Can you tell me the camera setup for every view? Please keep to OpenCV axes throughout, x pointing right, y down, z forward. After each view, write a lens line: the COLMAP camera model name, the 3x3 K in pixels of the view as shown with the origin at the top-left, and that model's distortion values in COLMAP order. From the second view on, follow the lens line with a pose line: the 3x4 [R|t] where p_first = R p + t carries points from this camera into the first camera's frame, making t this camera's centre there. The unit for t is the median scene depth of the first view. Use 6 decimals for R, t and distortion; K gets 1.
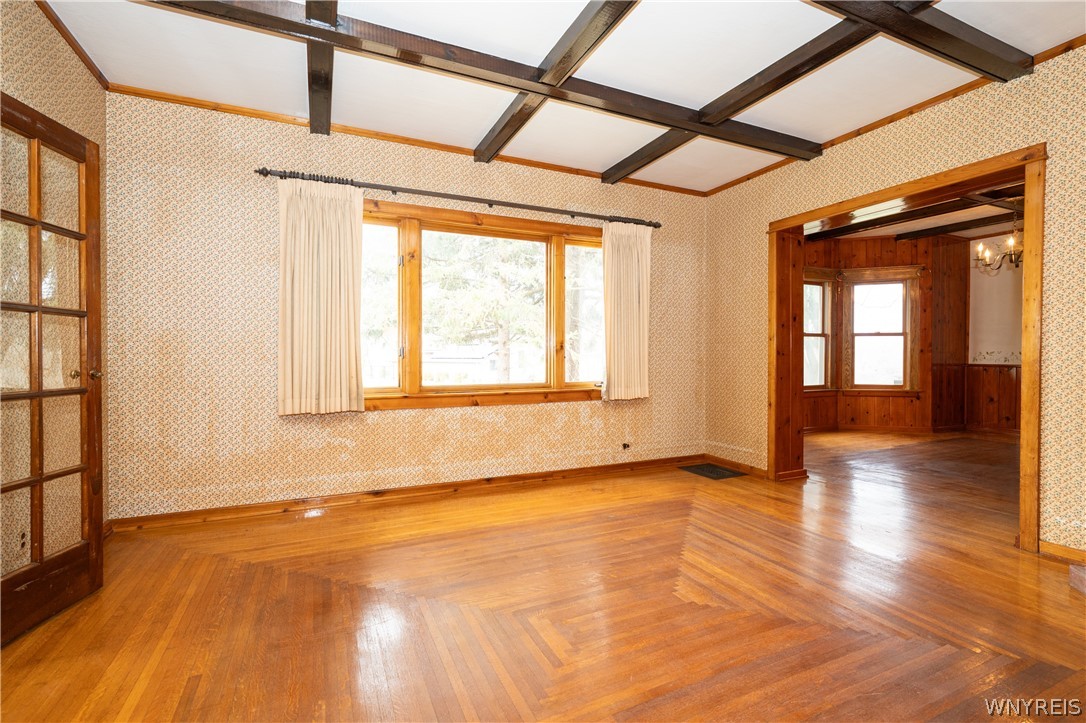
lens RADIAL K [[486.9, 0, 543.0], [0, 486.9, 361.5], [0, 0, 1]] dist [-0.000527, -0.000265]
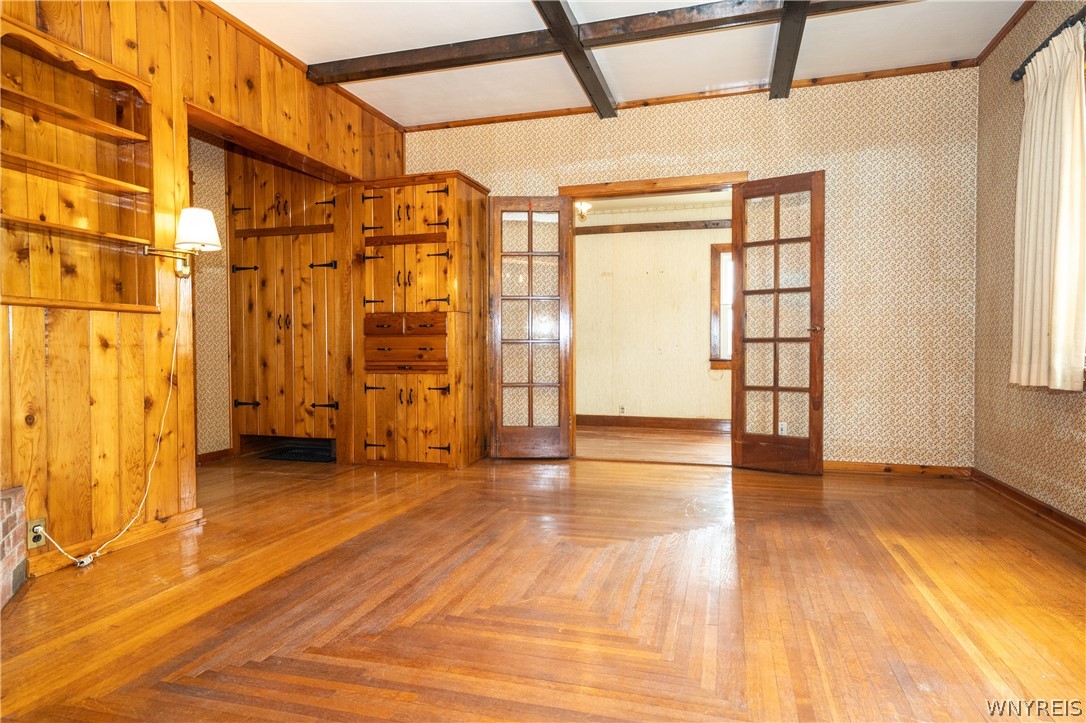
lens RADIAL K [[632.4, 0, 543.0], [0, 632.4, 361.5], [0, 0, 1]] dist [0.002045, 0.000692]
pose [[-0.651944, 0.016072, -0.758096, 1.039215], [-0.007969, 0.999575, 0.028044, 0.074773], [0.758225, 0.024324, -0.651539, 1.579362]]
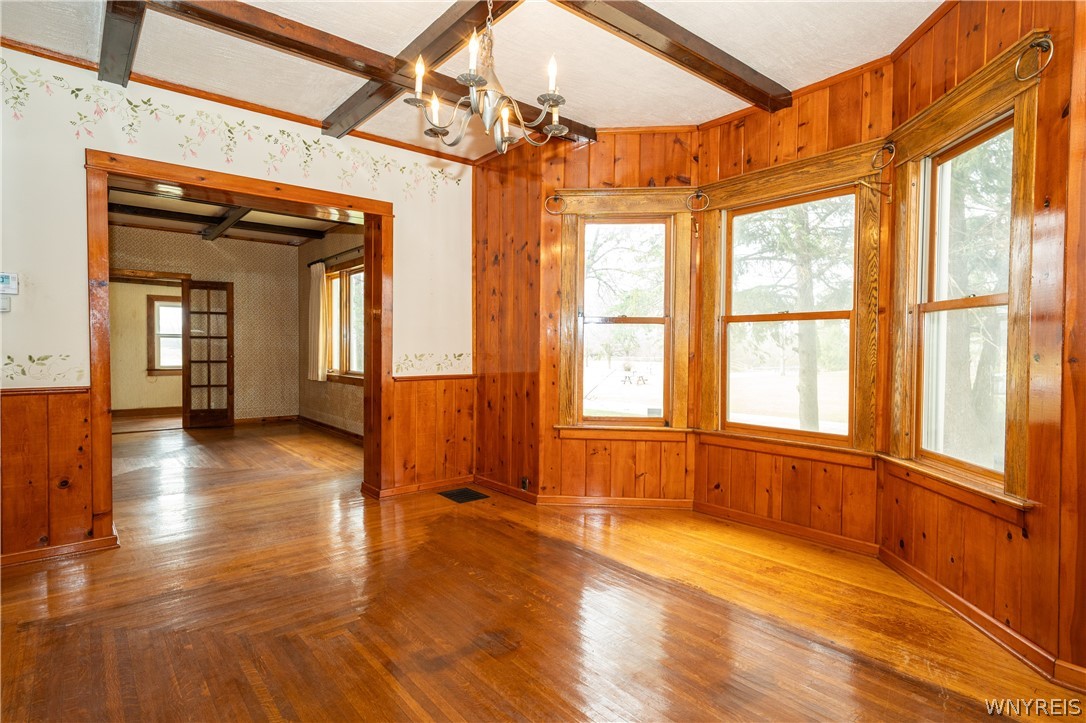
lens RADIAL K [[569.3, 0, 543.0], [0, 569.3, 361.5], [0, 0, 1]] dist [0.002237, 0.000358]
pose [[0.280741, 0.027619, -0.959386, 3.035609], [-0.018910, 0.999551, 0.023242, -0.063718], [0.959597, 0.011617, 0.281137, 1.841631]]
